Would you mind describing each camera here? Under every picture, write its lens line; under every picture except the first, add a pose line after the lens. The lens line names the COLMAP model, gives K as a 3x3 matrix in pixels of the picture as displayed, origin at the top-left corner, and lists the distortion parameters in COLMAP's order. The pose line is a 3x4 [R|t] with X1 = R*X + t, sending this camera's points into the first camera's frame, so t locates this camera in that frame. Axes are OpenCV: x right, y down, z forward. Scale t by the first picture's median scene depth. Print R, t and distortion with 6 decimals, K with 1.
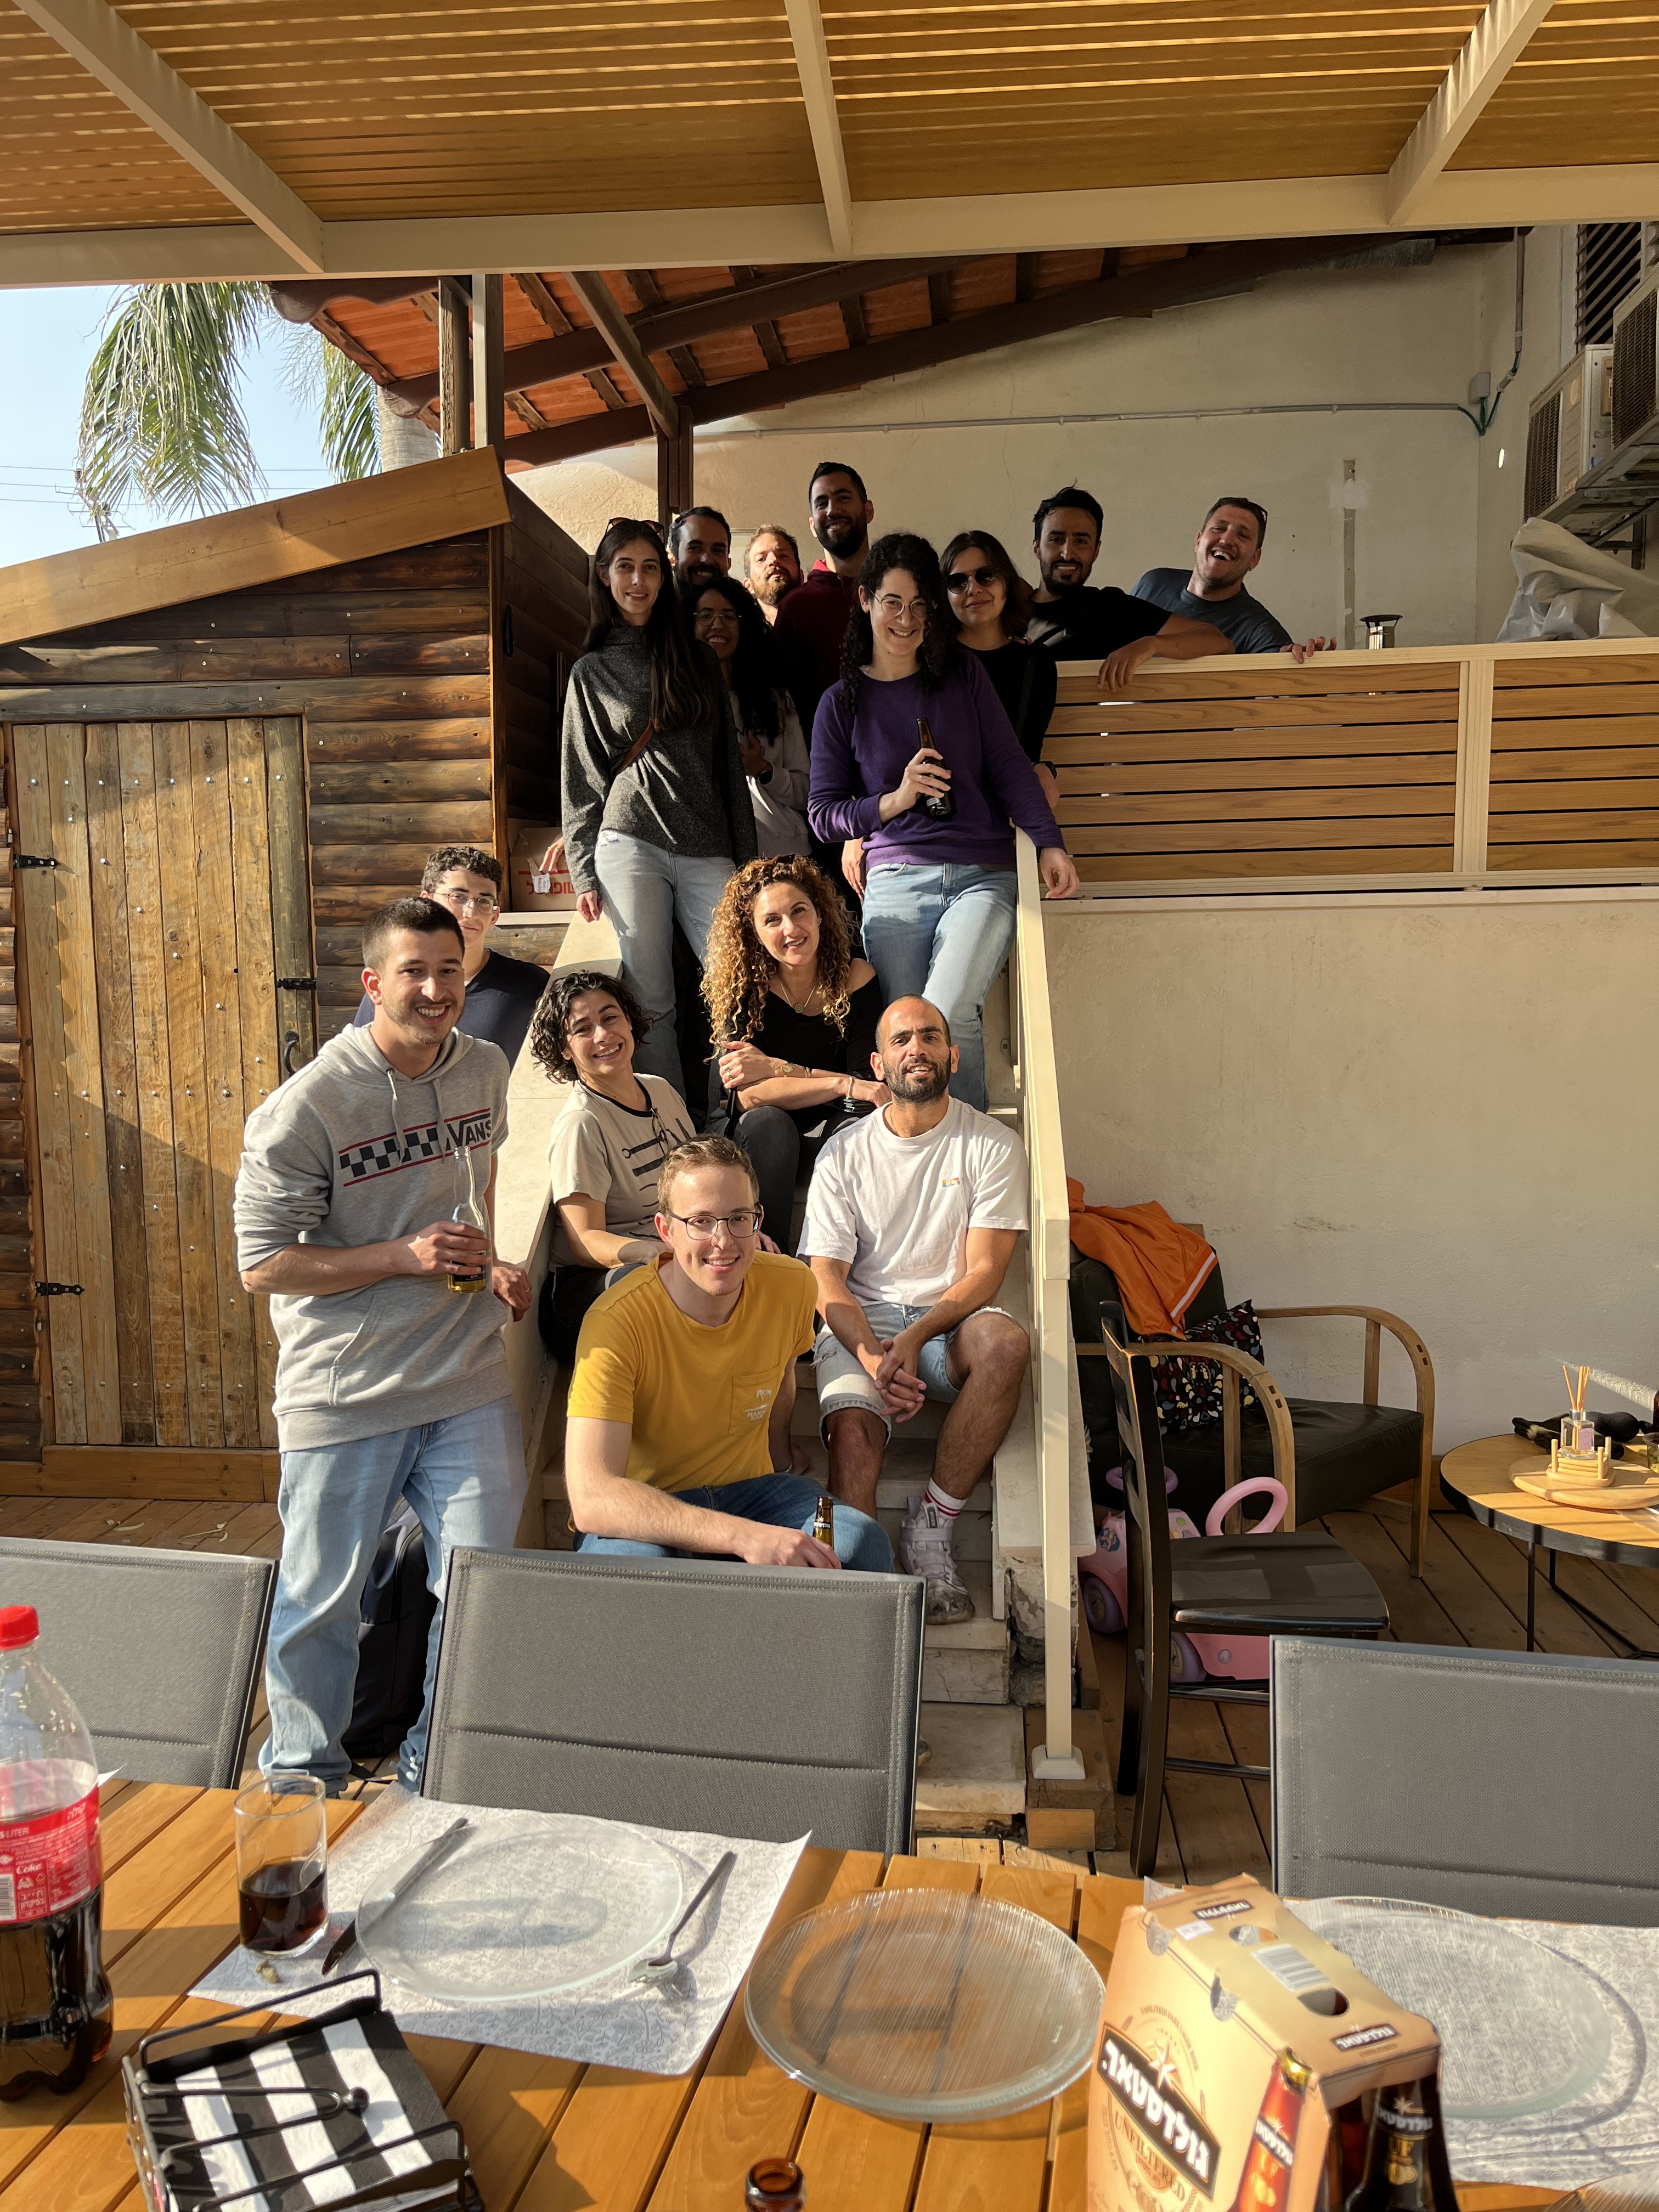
lens RADIAL K [[1649.8, 0, 837.7], [0, 1649.8, 1069.8], [0, 0, 1]] dist [0.041236, -0.052760]
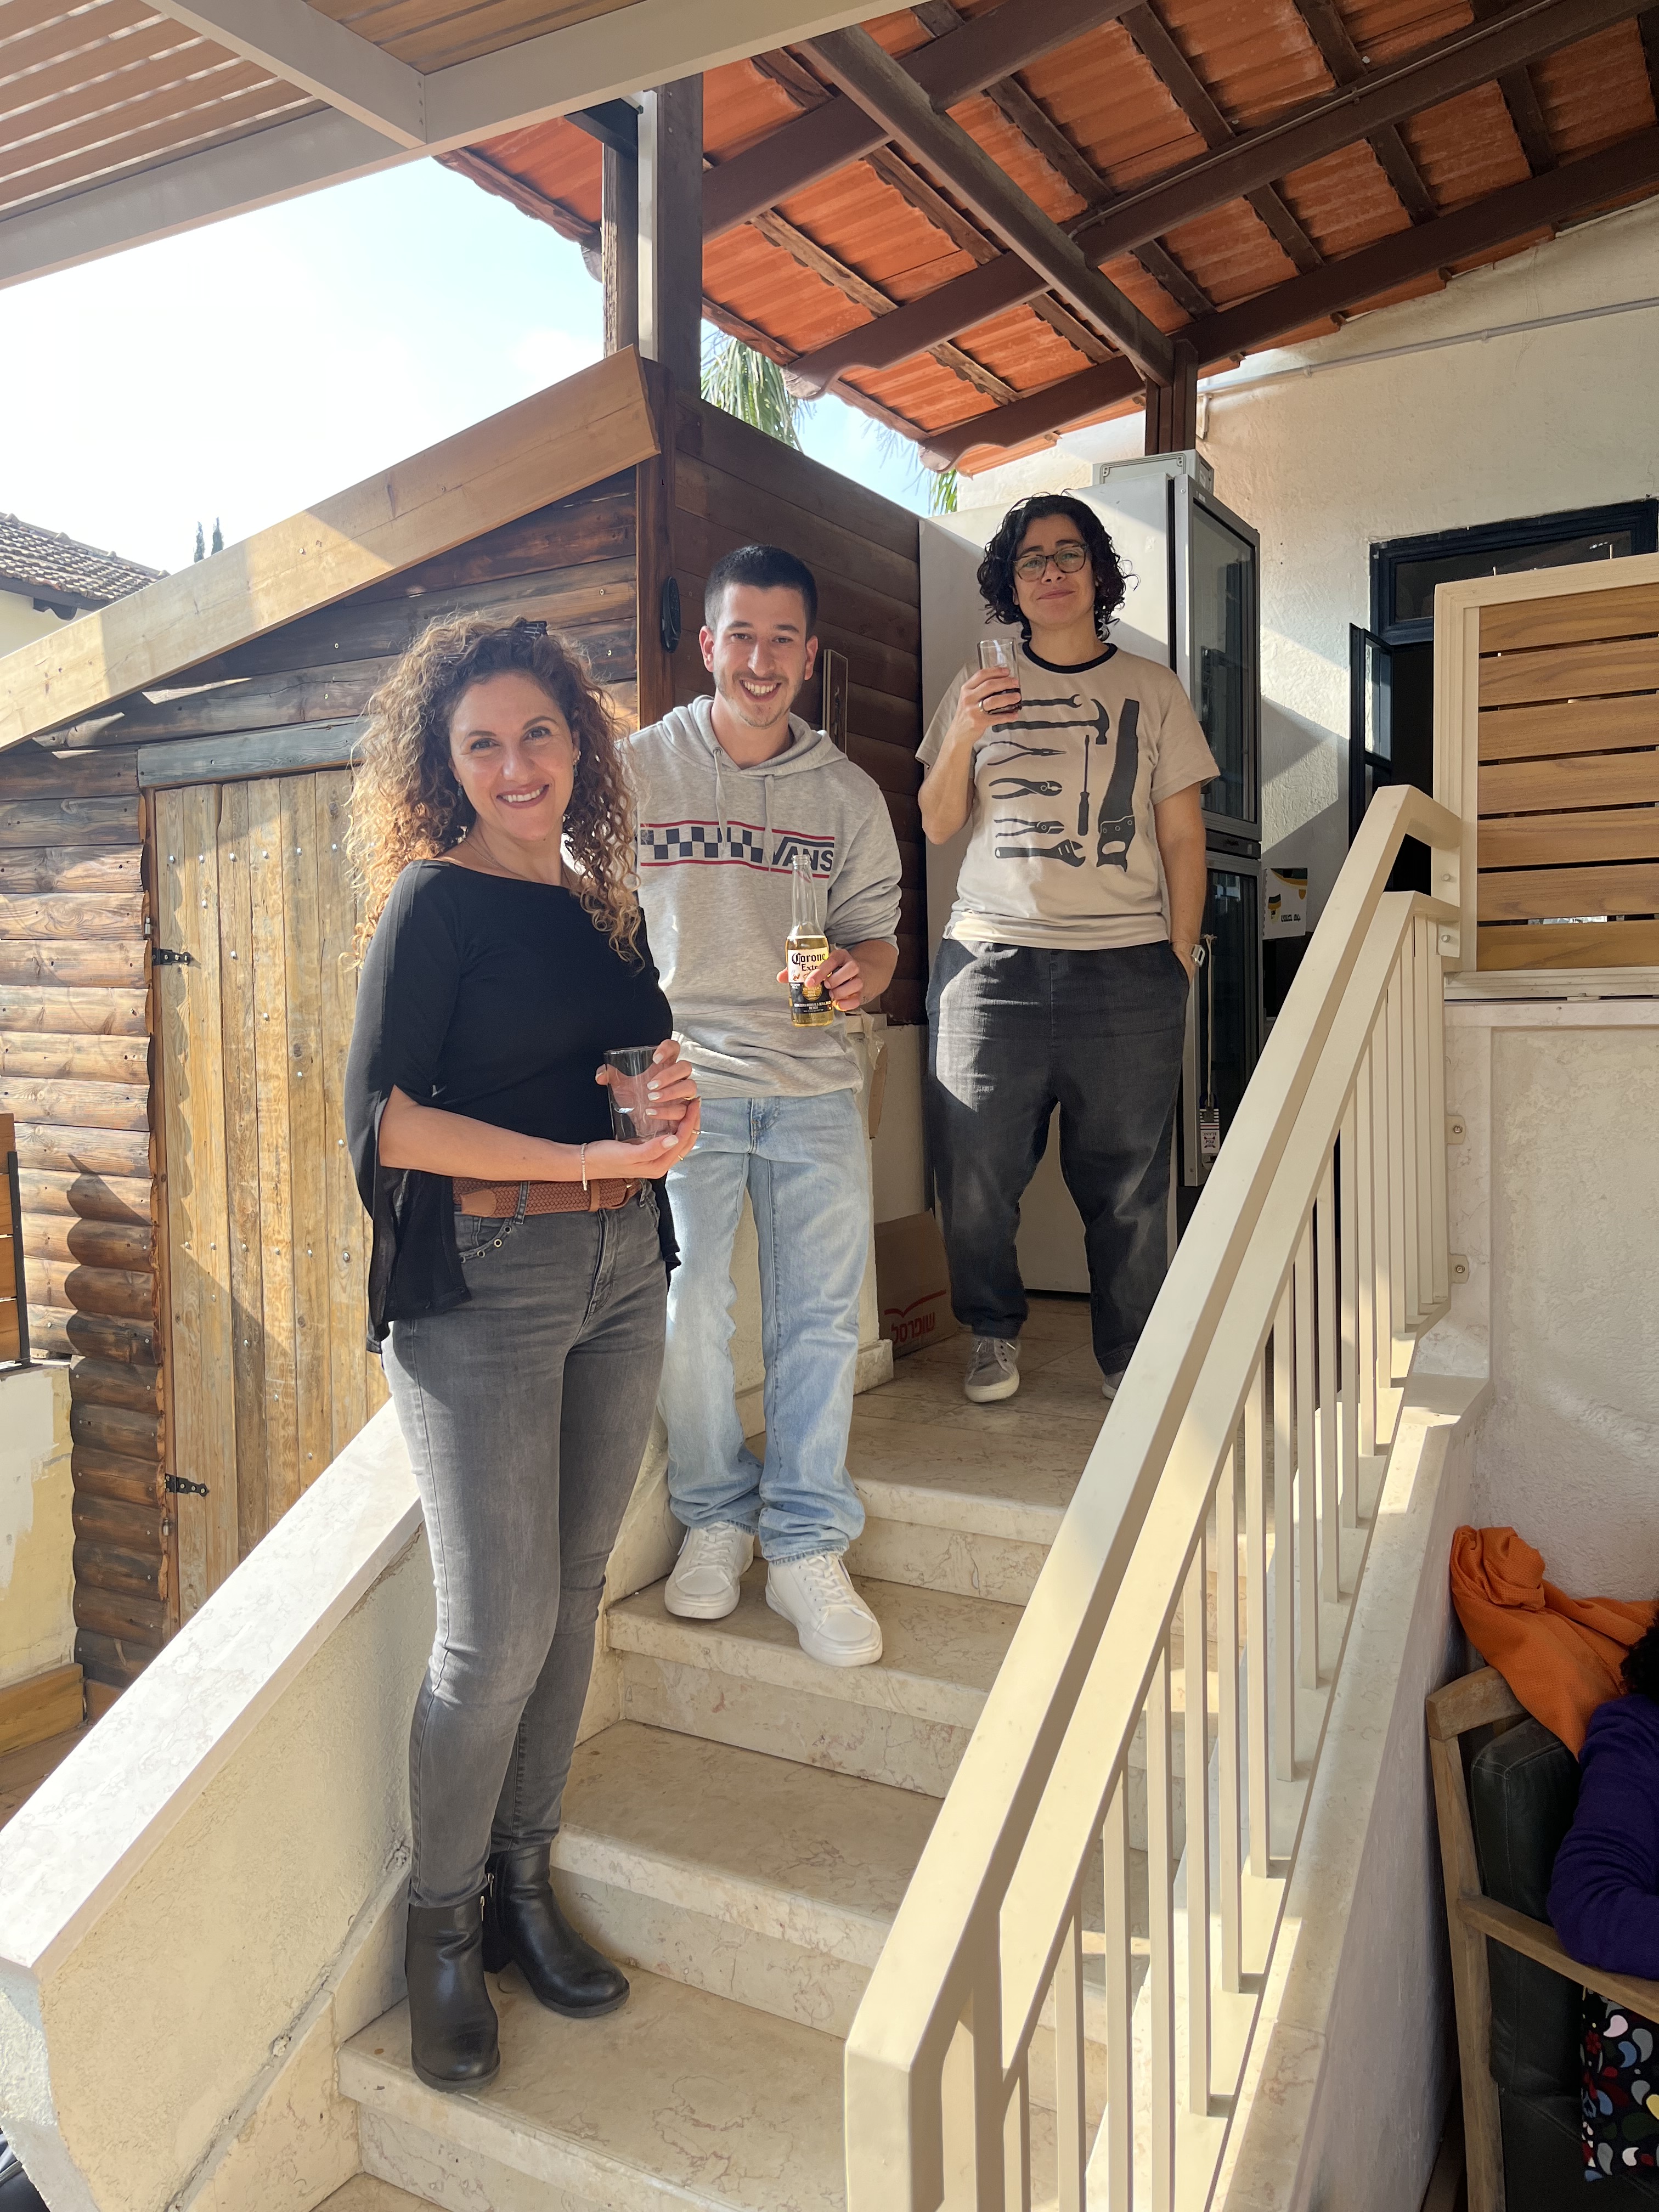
lens RADIAL K [[1649.8, 0, 837.7], [0, 1649.8, 1069.8], [0, 0, 1]] dist [0.041236, -0.052760]
pose [[0.908156, 0.015715, -0.418338, 0.152084], [-0.029160, 0.999243, -0.025766, -0.058486], [0.417616, 0.035599, 0.907926, 0.400953]]
